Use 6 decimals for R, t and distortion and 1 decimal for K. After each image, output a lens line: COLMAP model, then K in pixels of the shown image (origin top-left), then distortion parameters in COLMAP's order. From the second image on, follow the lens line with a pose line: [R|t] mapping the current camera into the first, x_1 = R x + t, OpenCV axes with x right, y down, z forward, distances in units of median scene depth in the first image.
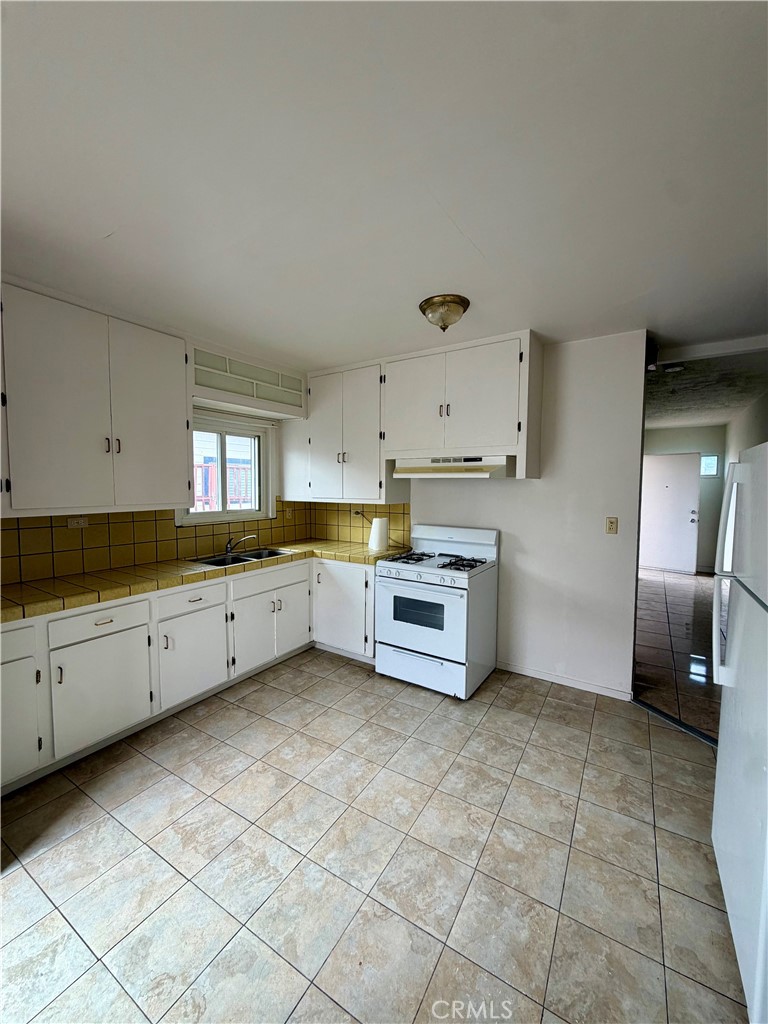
lens RADIAL K [[406.8, 0, 384.0], [0, 406.8, 512.0], [0, 0, 1]] dist [0.000715, -0.000364]
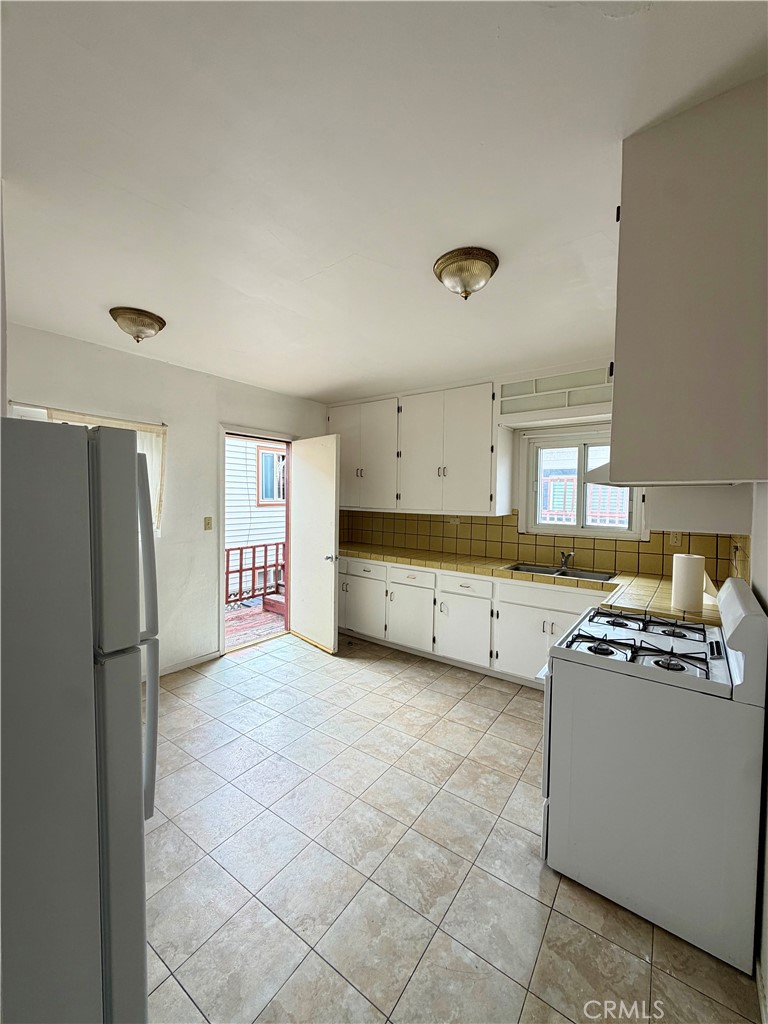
lens RADIAL K [[406.8, 0, 384.0], [0, 406.8, 512.0], [0, 0, 1]] dist [0.000715, -0.000364]
pose [[-0.069304, 0.034790, -0.996989, 0.861311], [-0.077576, 0.996178, 0.040154, -0.051794], [0.994575, 0.080125, -0.066340, 0.844691]]
